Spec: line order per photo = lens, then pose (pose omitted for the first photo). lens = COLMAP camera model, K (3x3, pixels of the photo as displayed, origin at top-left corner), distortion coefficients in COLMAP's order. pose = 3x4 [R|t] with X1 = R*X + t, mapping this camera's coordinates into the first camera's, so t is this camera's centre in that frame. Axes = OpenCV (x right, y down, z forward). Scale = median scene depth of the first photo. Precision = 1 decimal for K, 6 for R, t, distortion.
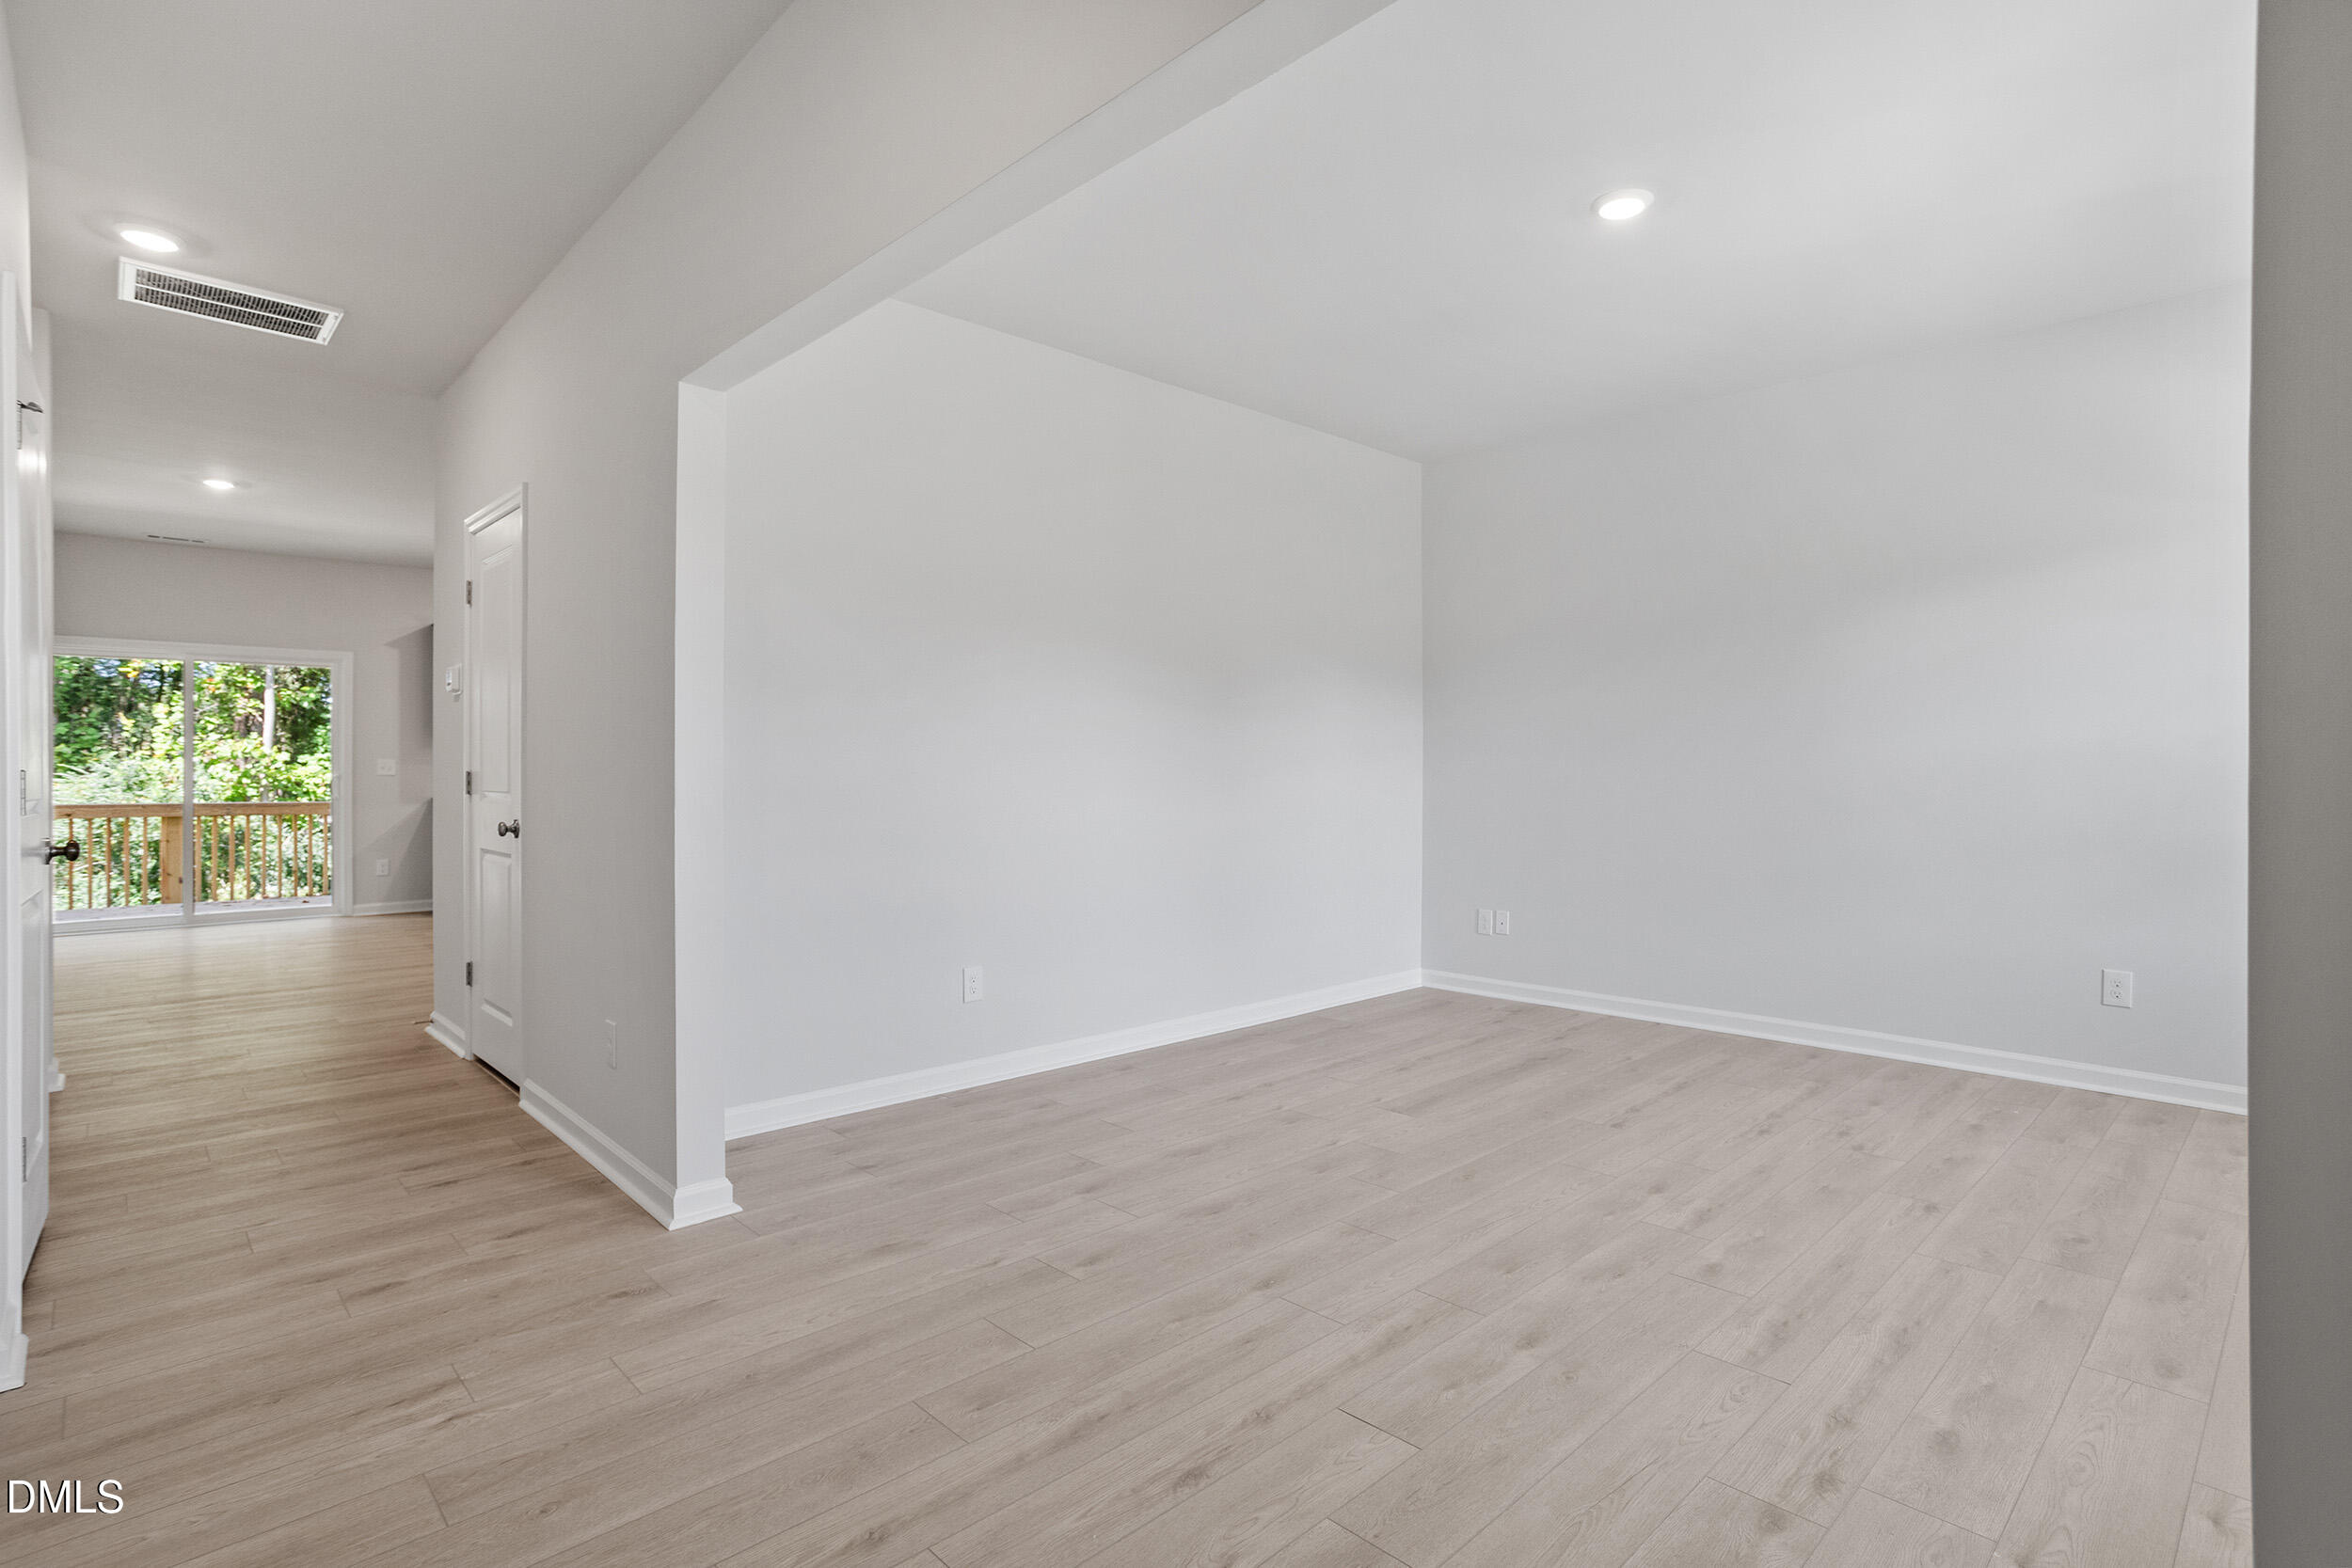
lens RADIAL K [[1141.6, 0, 1179.7], [0, 1141.6, 753.1], [0, 0, 1]] dist [-0.051974, 0.031231]
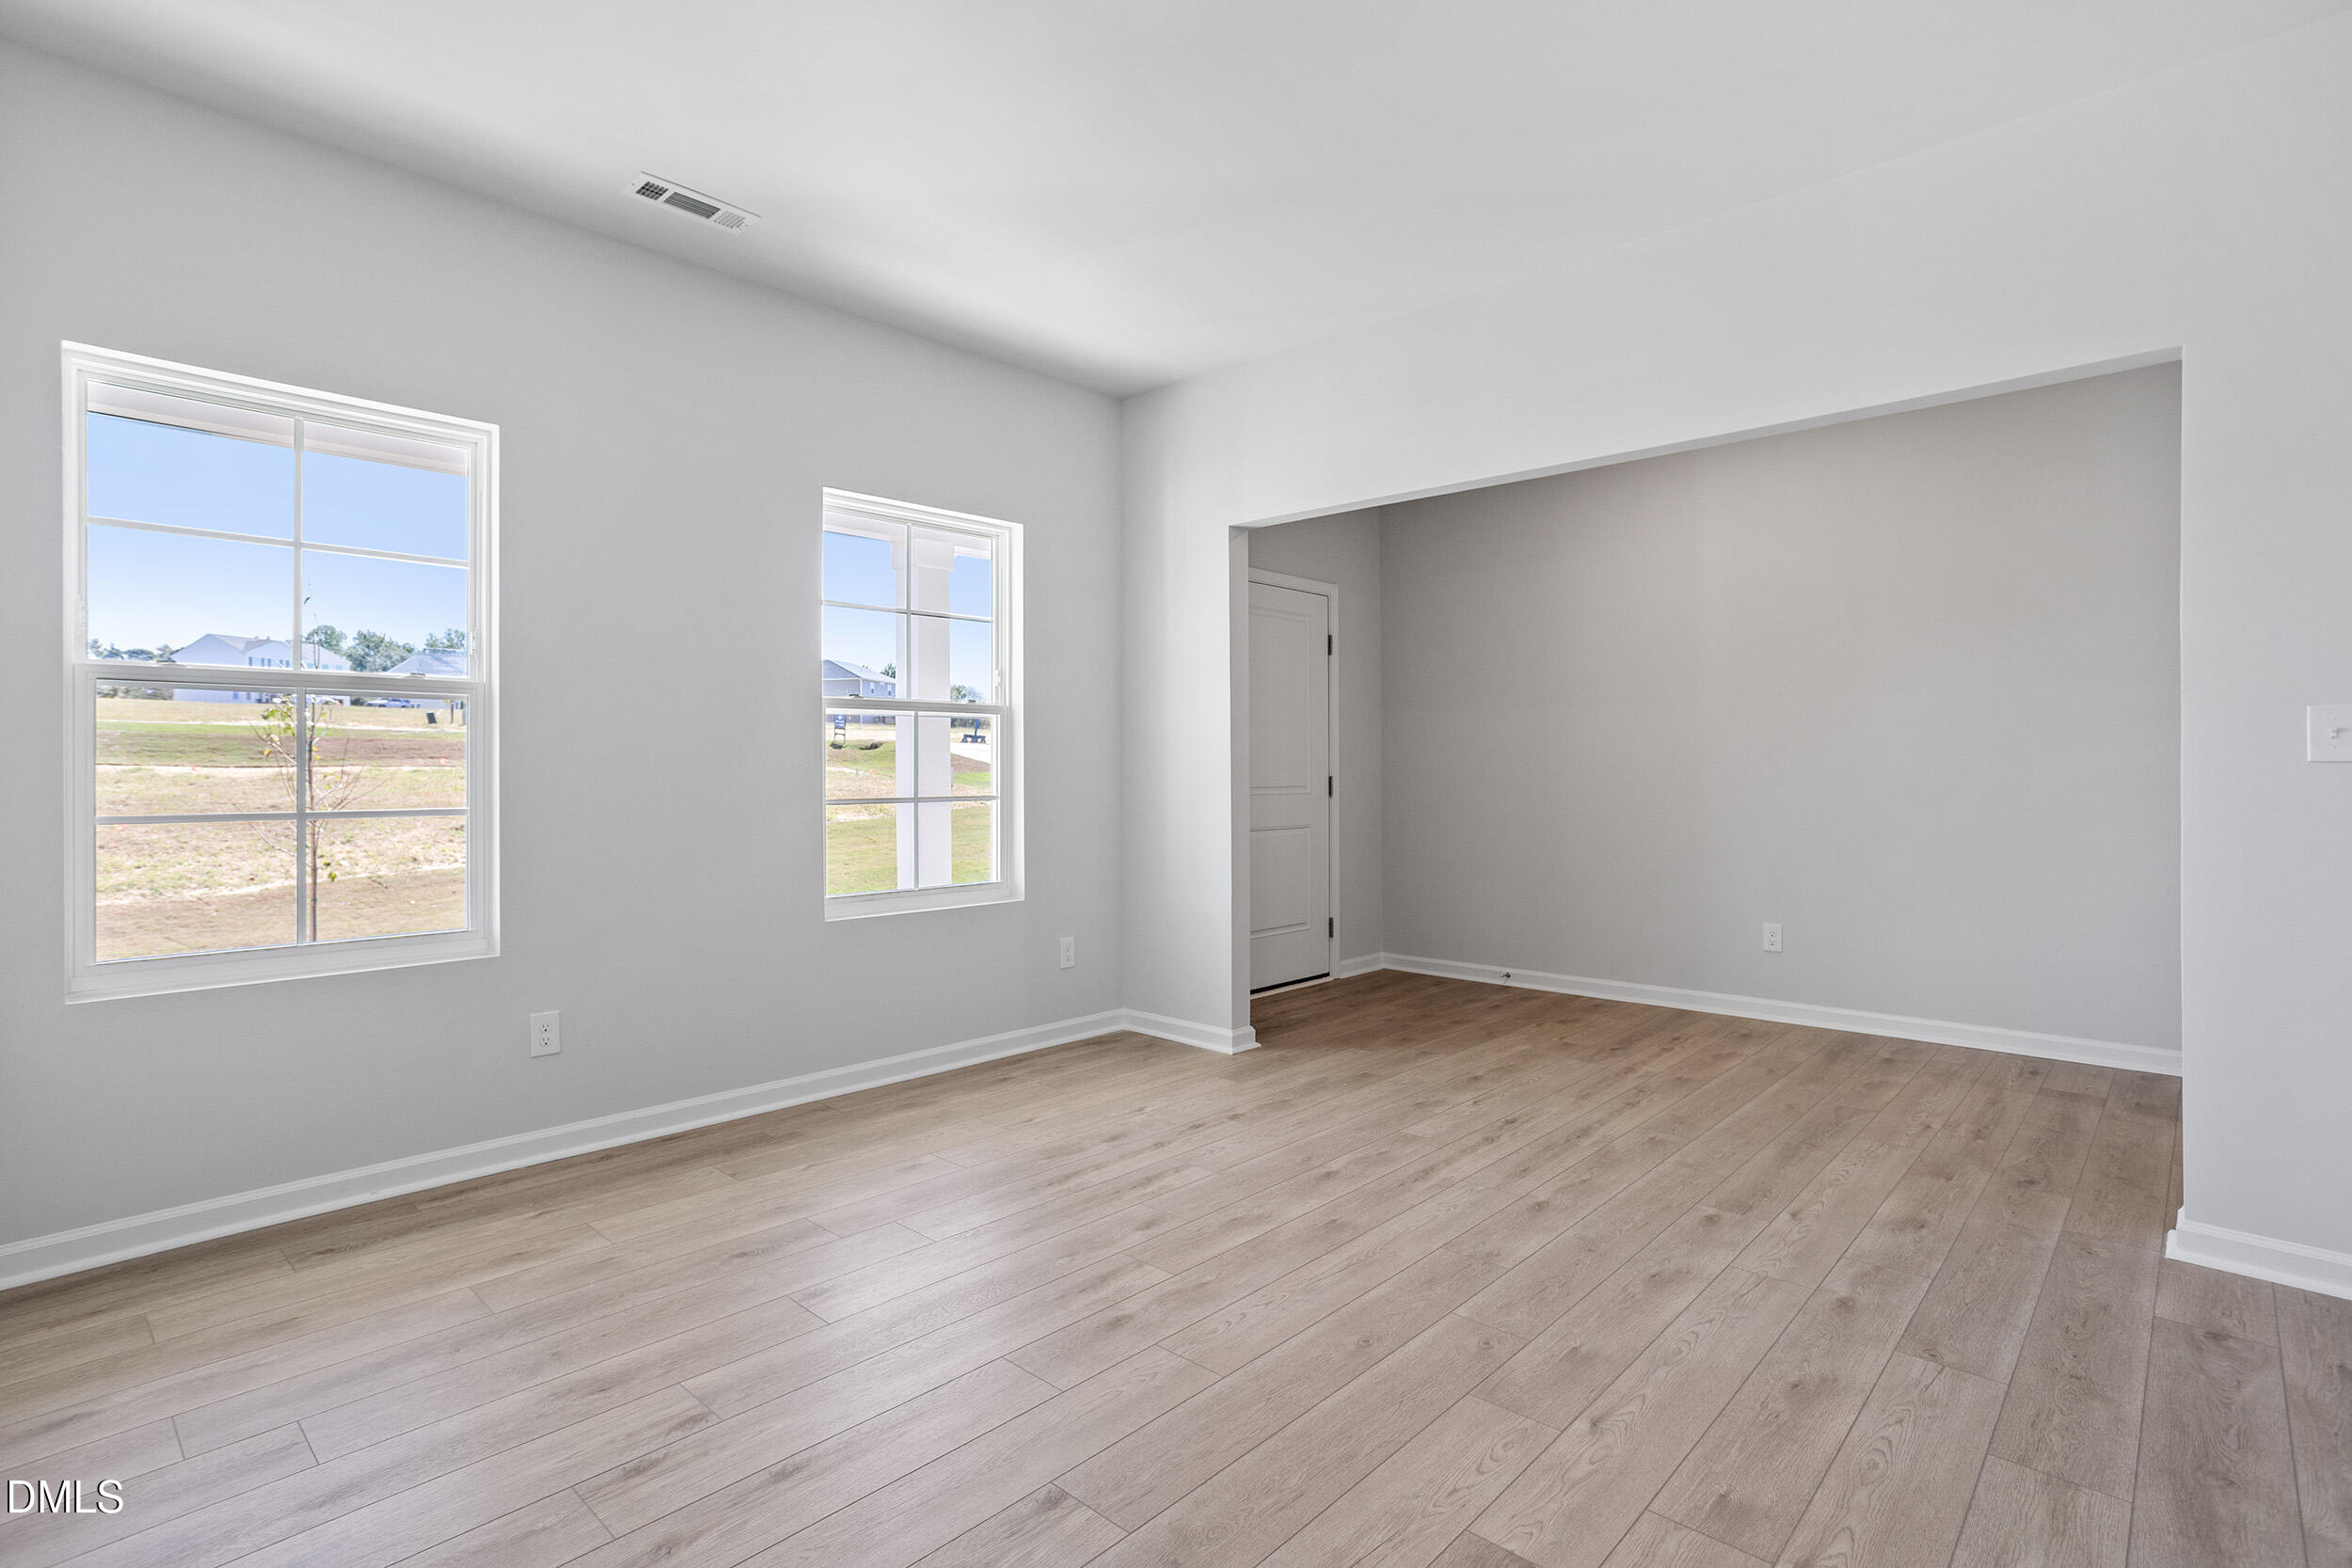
lens RADIAL K [[1167.0, 0, 1181.1], [0, 1167.0, 750.5], [0, 0, 1]] dist [-0.055952, 0.031180]
pose [[-0.997475, 0.002147, -0.070992, 0.541036], [0.004400, 0.999491, -0.031595, 0.035368], [0.070888, -0.031827, -0.996976, 2.218935]]
